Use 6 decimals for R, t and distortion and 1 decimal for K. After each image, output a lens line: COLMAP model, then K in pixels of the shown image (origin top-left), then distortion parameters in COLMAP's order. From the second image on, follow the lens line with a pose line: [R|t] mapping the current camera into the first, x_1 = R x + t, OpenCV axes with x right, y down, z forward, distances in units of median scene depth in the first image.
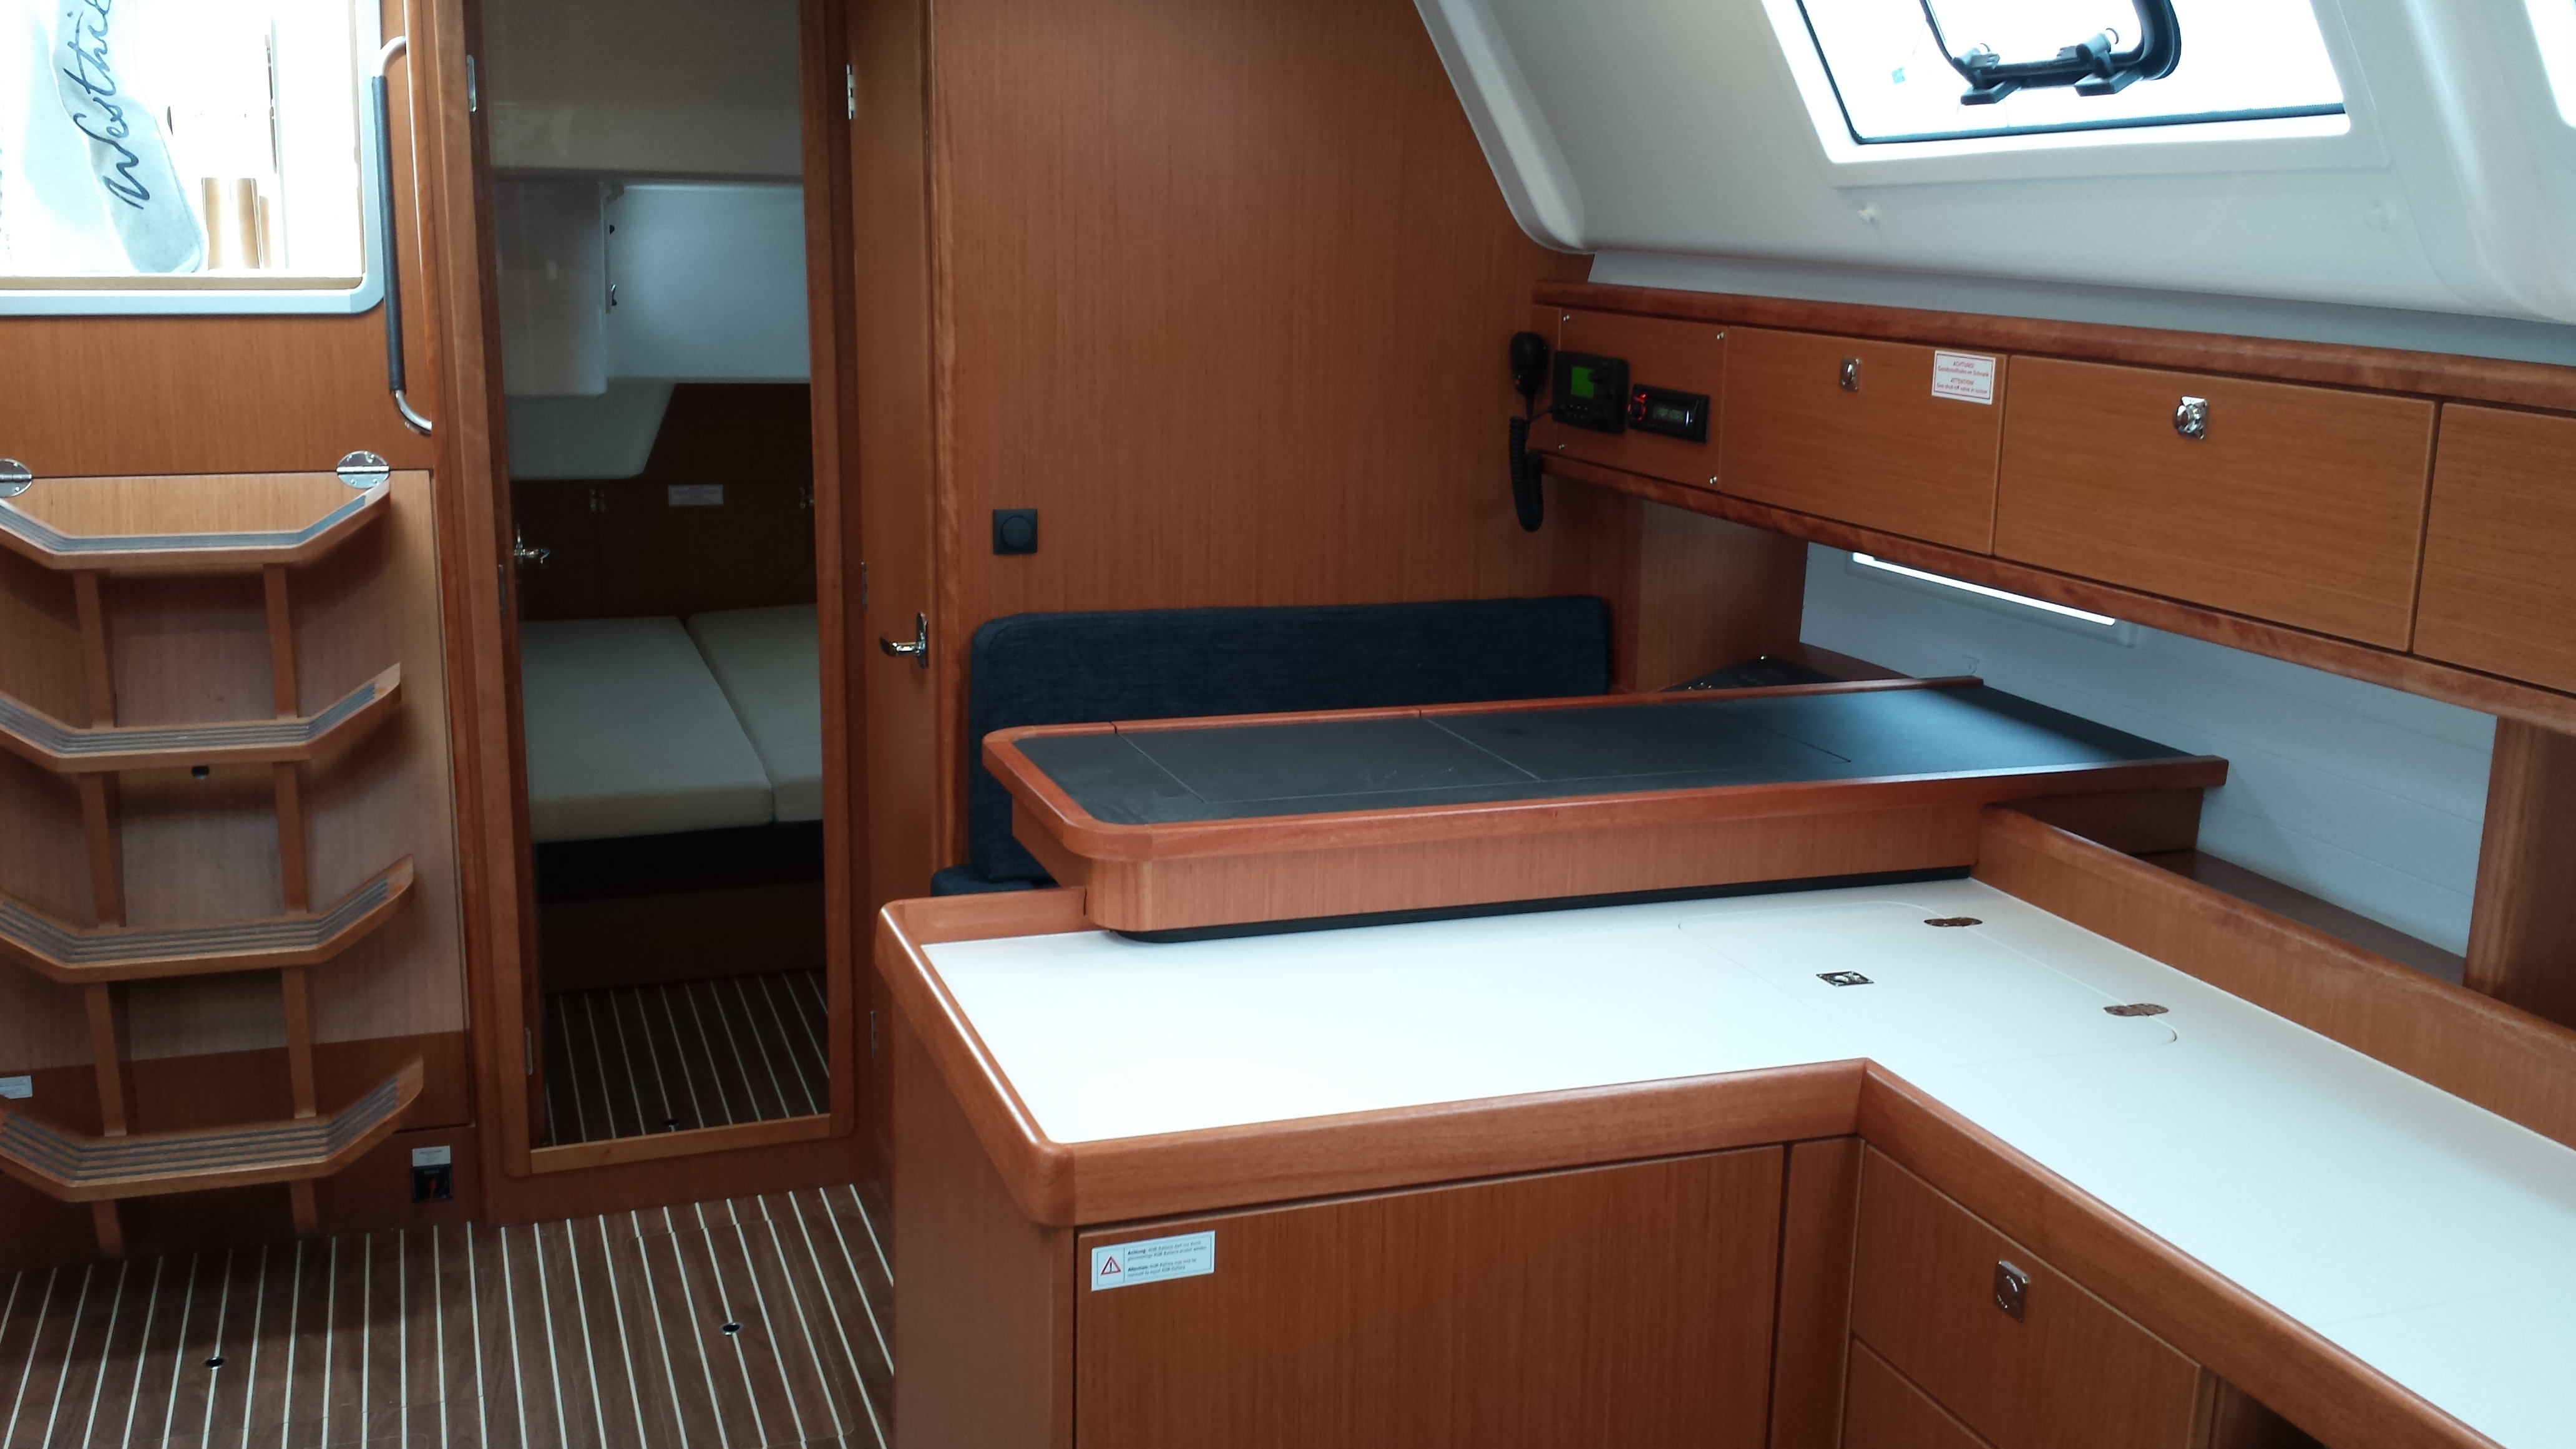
lens RADIAL K [[2381.3, 0, 1258.9], [0, 2381.3, 743.1], [0, 0, 1]] dist [0.163537, -0.412160]
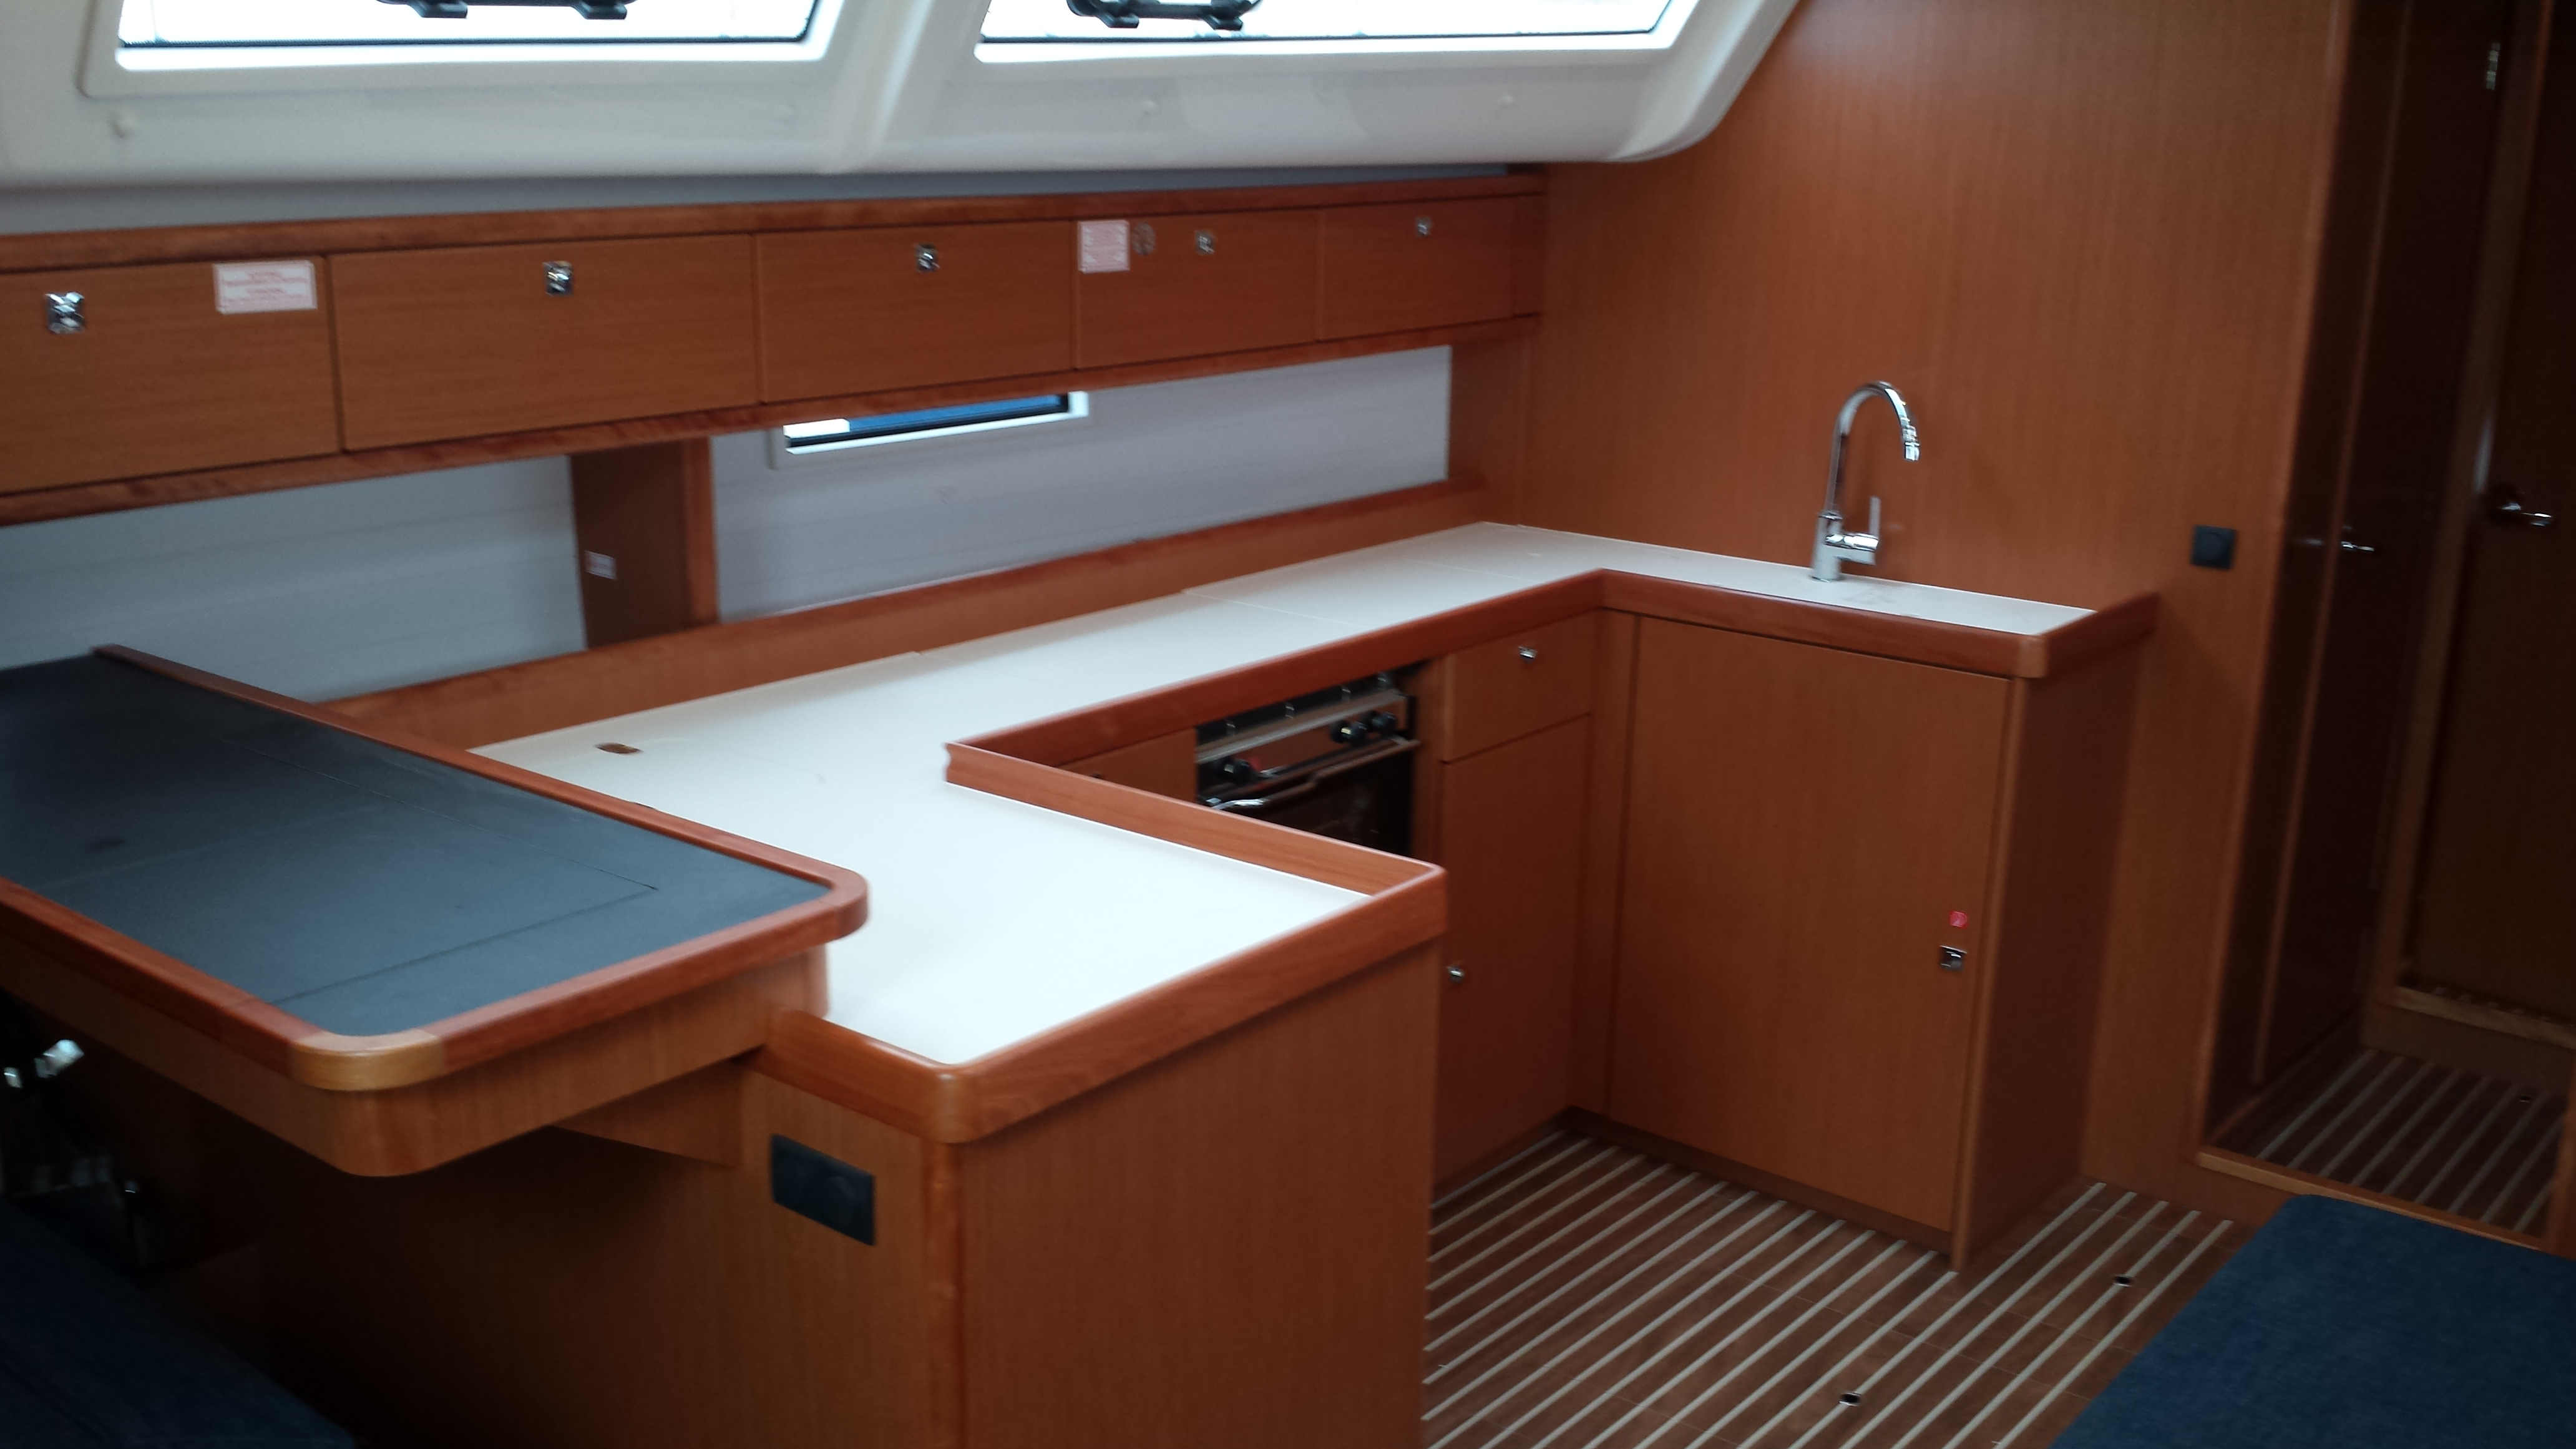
lens RADIAL K [[2397.6, 0, 1288.0], [0, 2397.6, 754.4], [0, 0, 1]] dist [0.155872, -0.364702]
pose [[-0.523693, -0.260438, 0.811121, -0.494786], [0.165277, 0.902973, 0.396640, -0.193431], [-0.835721, 0.341777, -0.429837, 0.726787]]
